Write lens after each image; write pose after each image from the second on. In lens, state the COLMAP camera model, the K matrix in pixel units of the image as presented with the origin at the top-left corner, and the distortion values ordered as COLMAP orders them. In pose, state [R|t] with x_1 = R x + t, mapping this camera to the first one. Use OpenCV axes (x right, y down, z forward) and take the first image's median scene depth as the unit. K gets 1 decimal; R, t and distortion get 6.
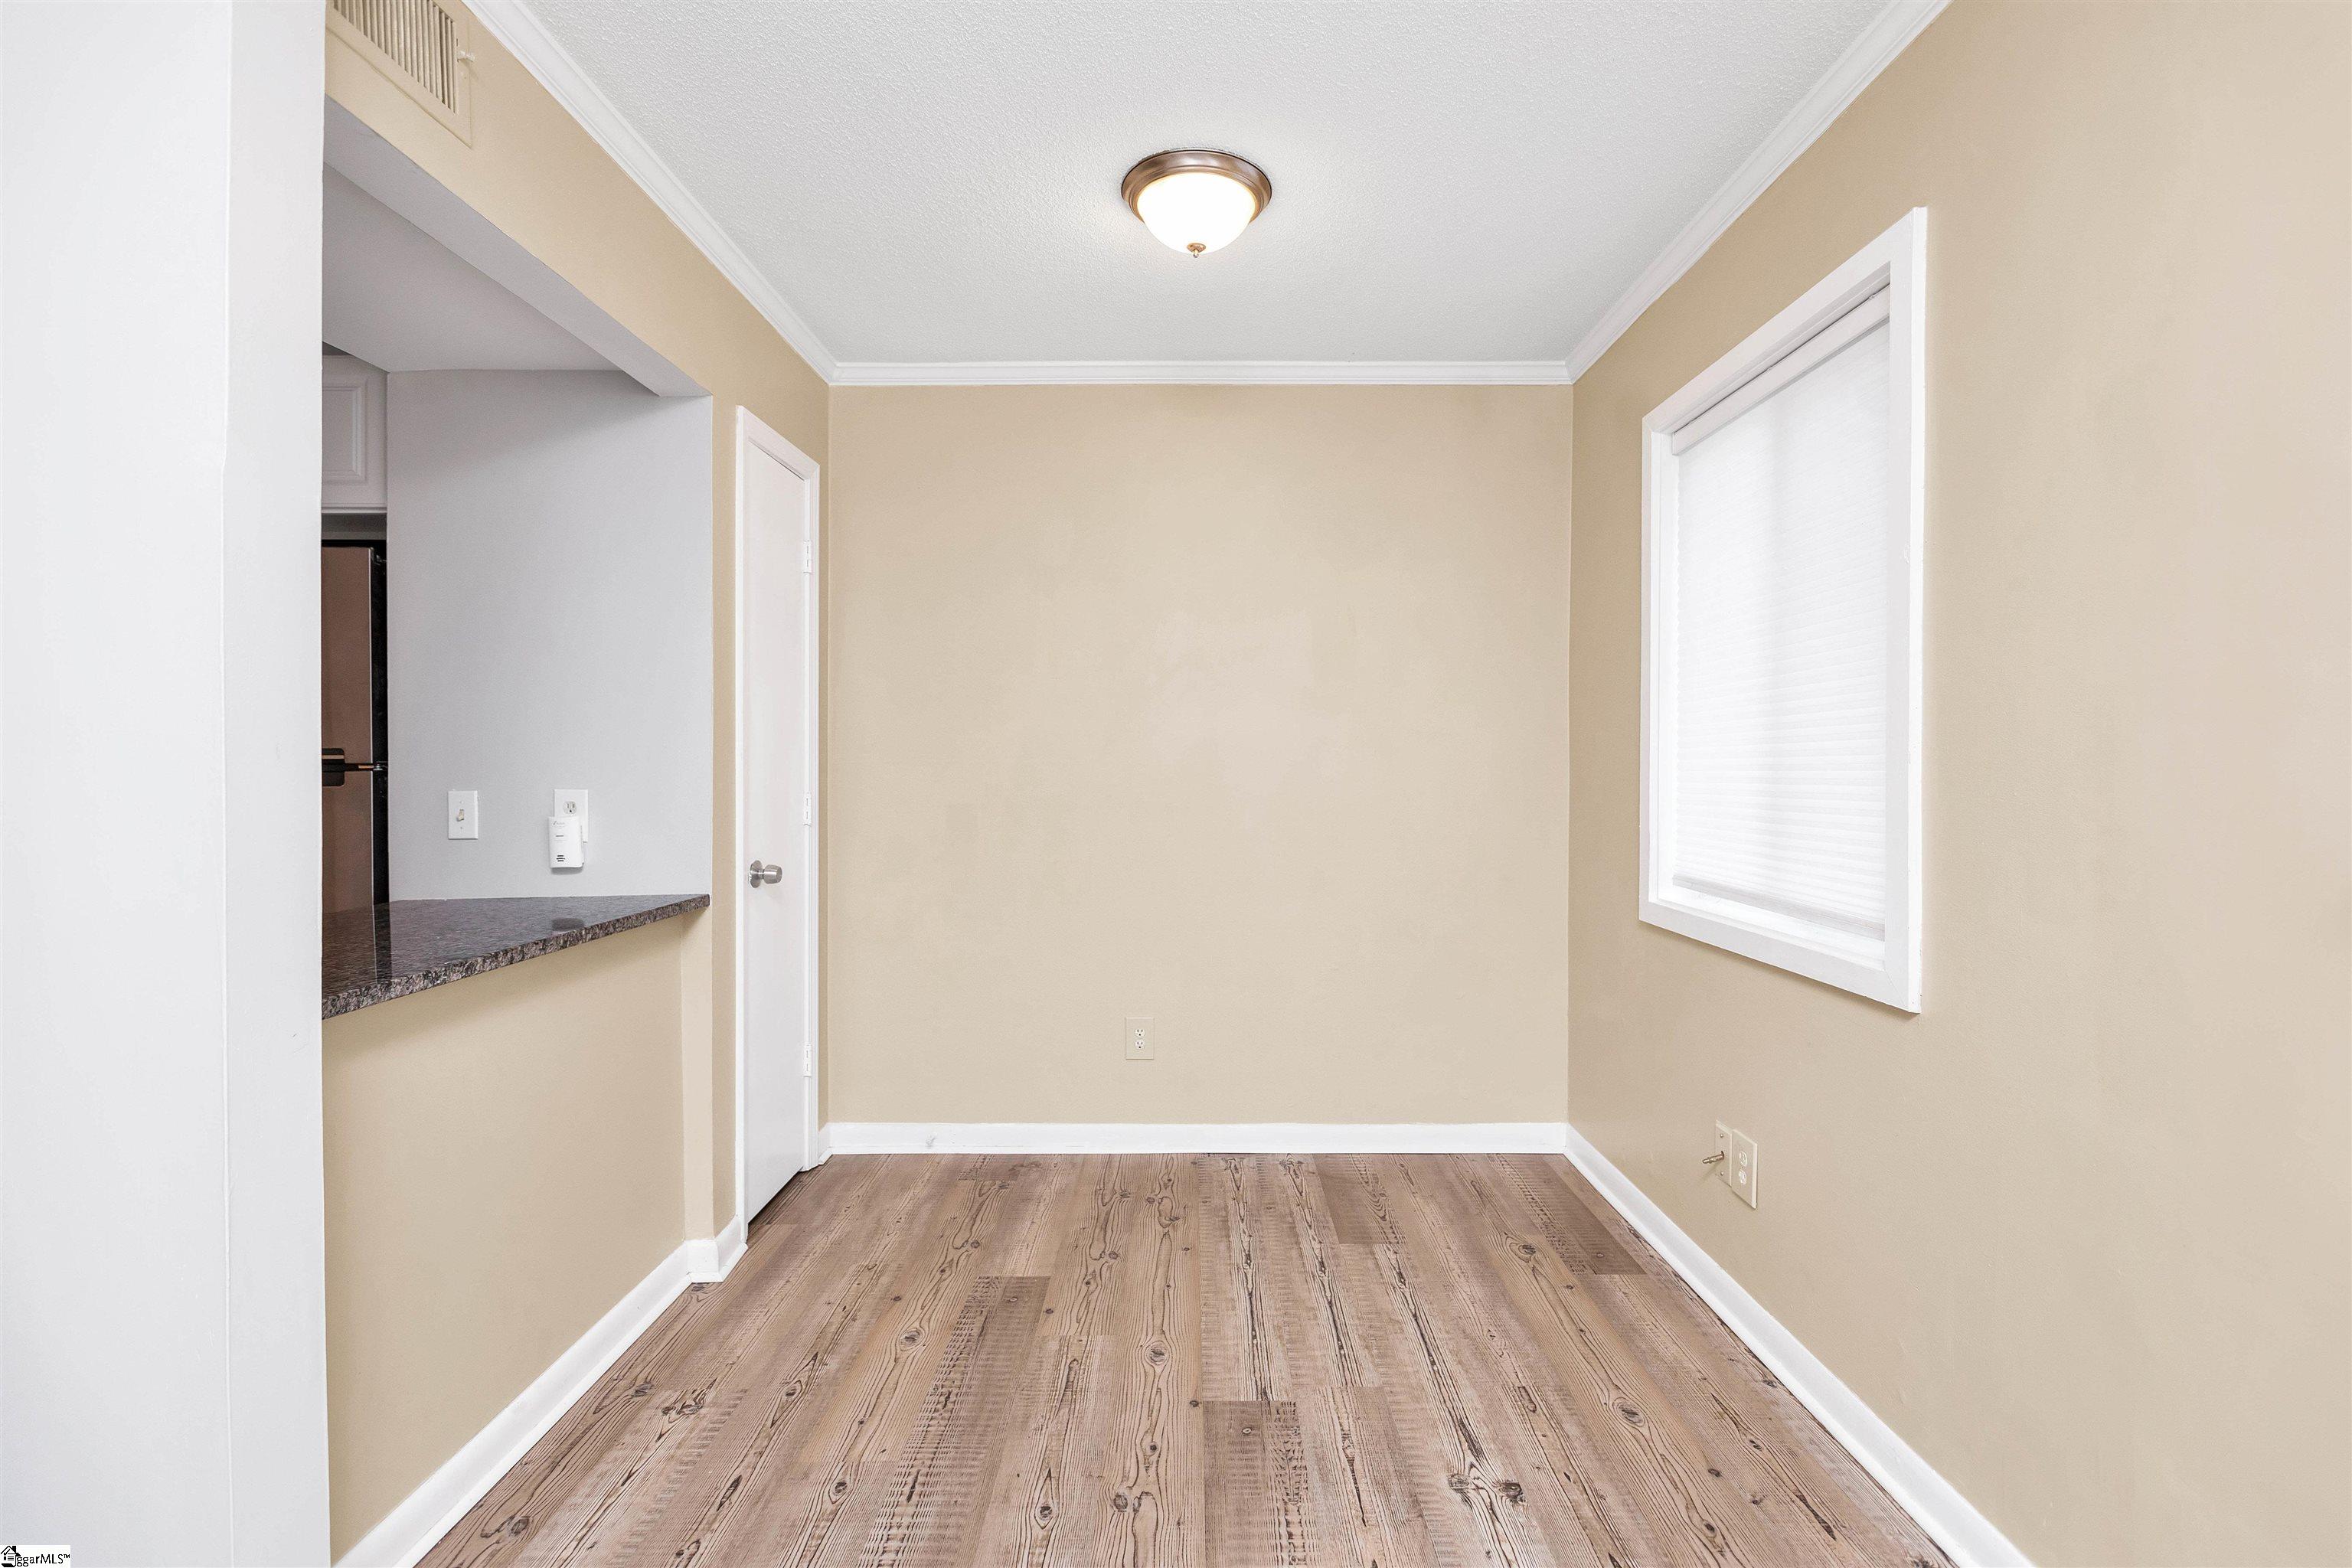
lens RADIAL K [[1046.3, 0, 1187.7], [0, 1046.3, 771.6], [0, 0, 1]] dist [0.003392, -0.001308]
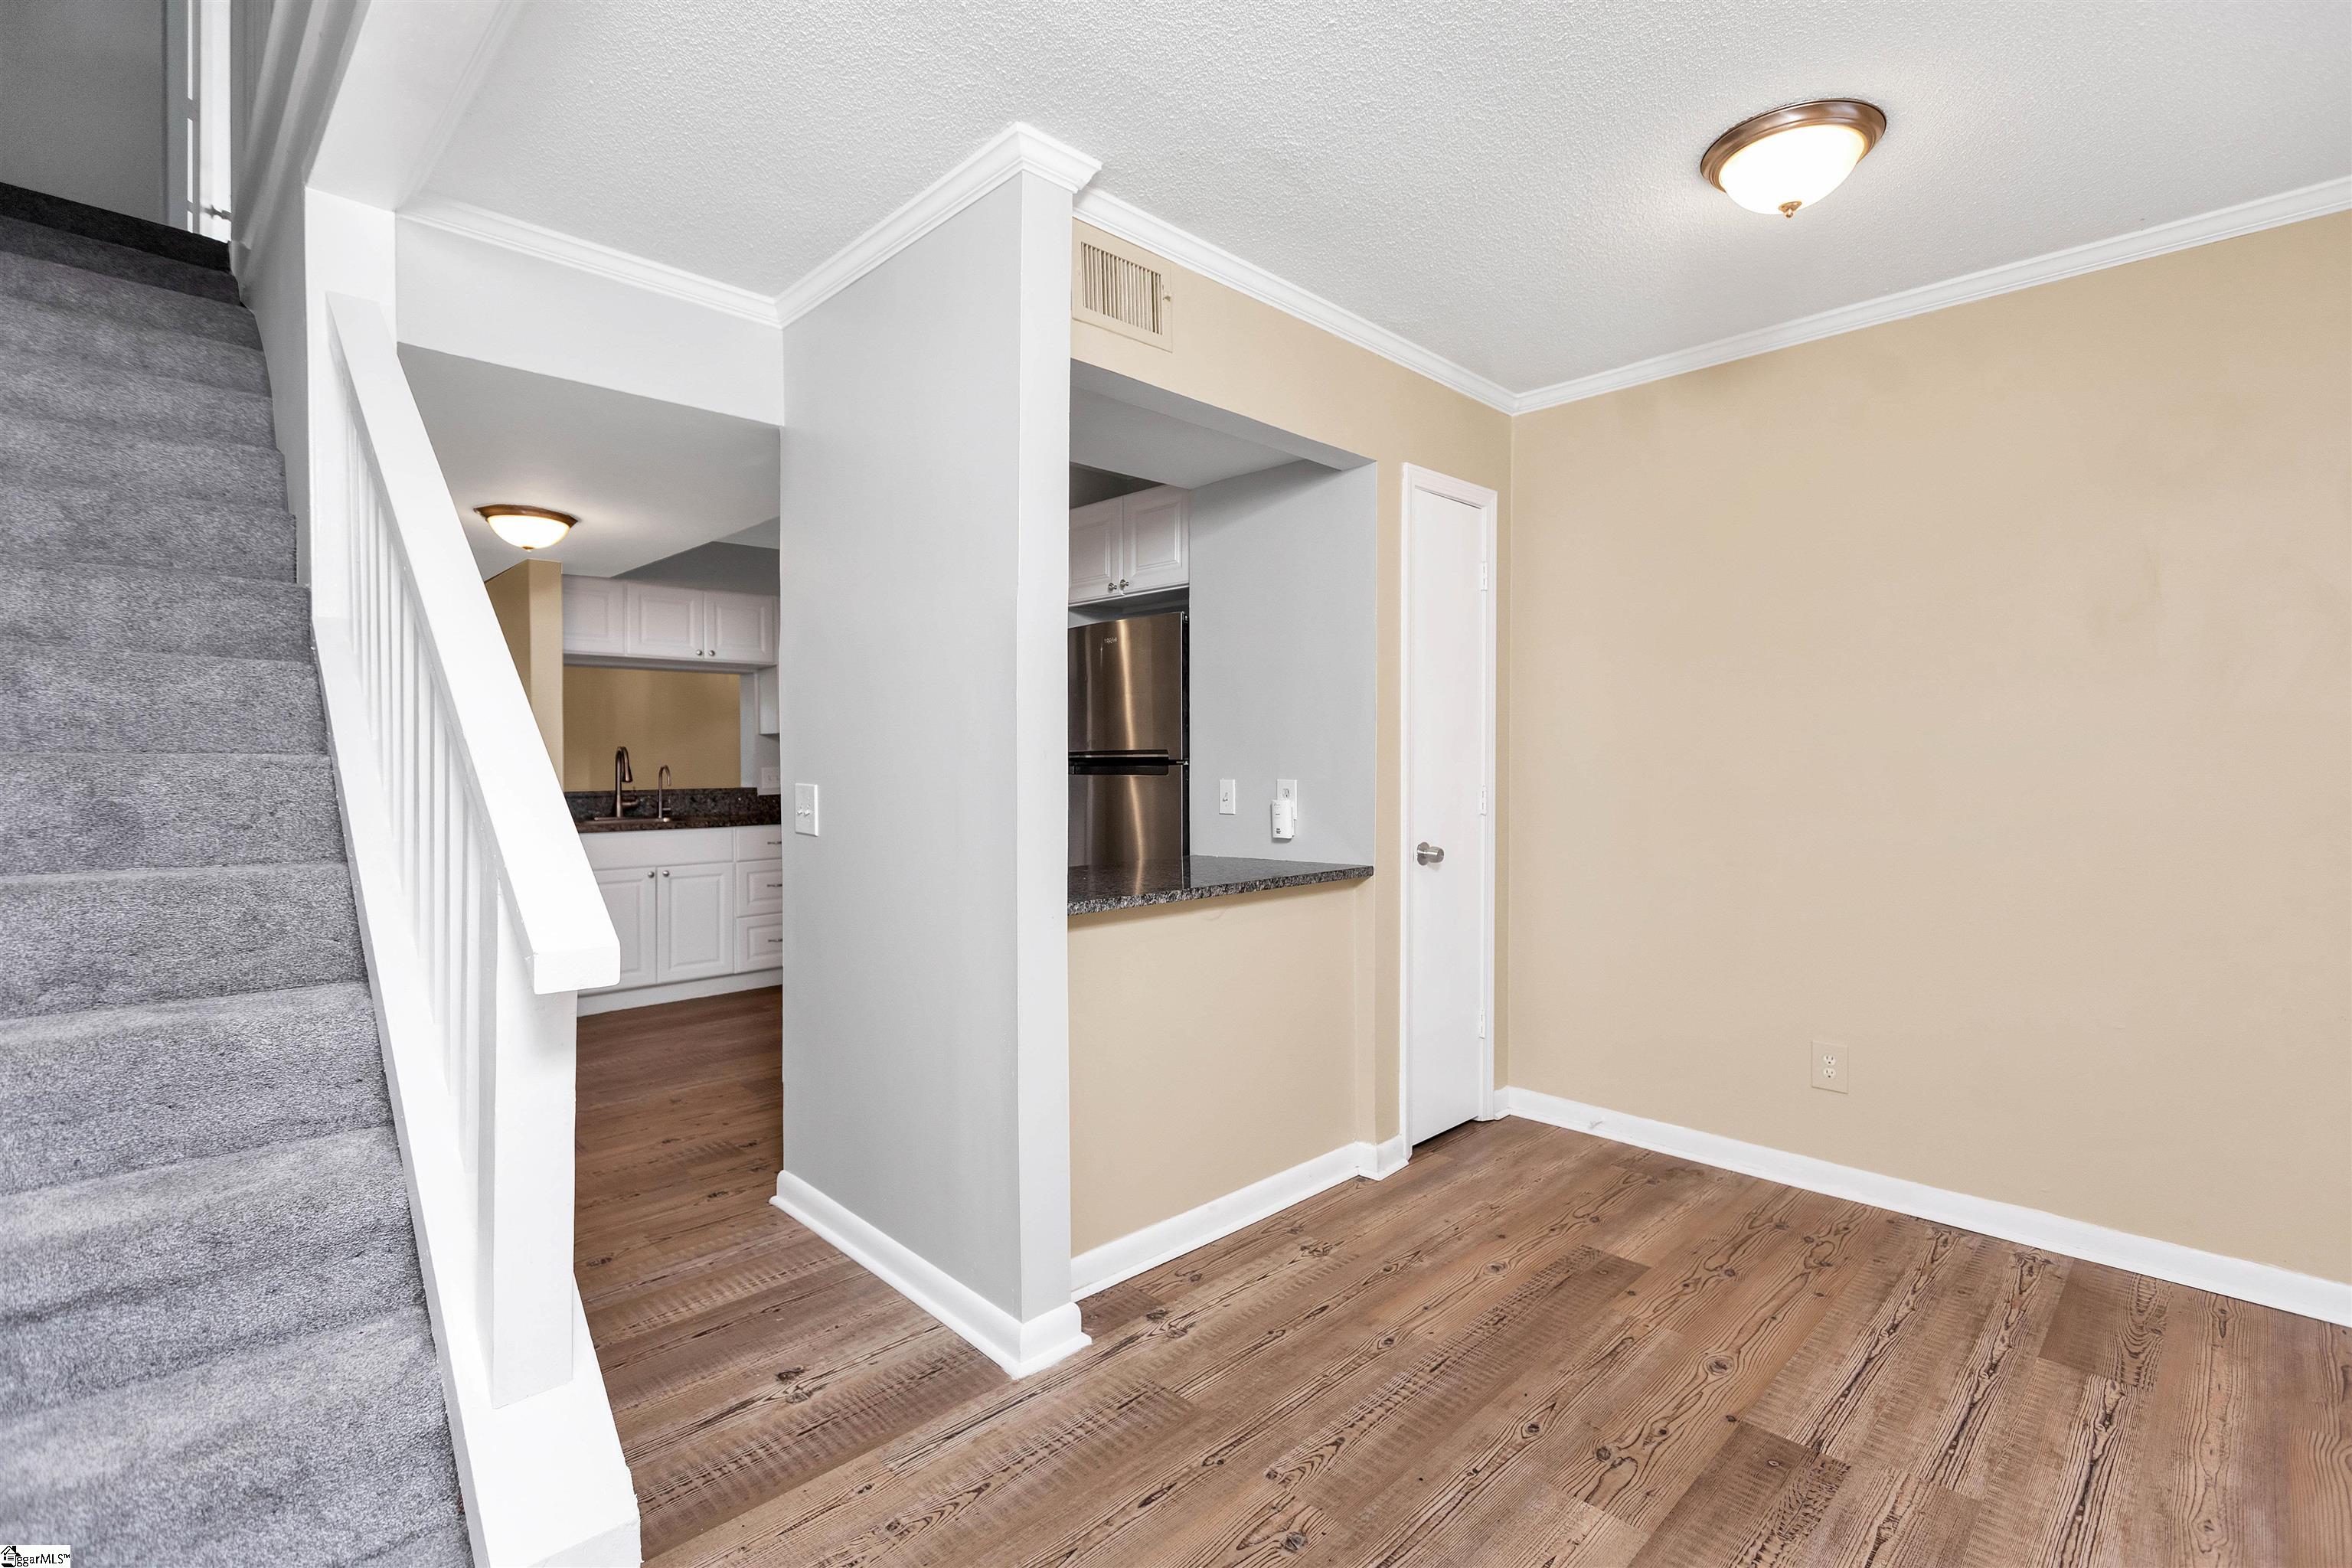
lens RADIAL K [[1046.3, 0, 1169.2], [0, 1046.3, 772.8], [0, 0, 1]] dist [0.003392, -0.001308]
pose [[0.706440, 0.009052, -0.707715, 0.250254], [-0.005288, 0.999958, 0.007511, -0.001088], [0.707753, -0.001564, 0.706459, -0.044087]]
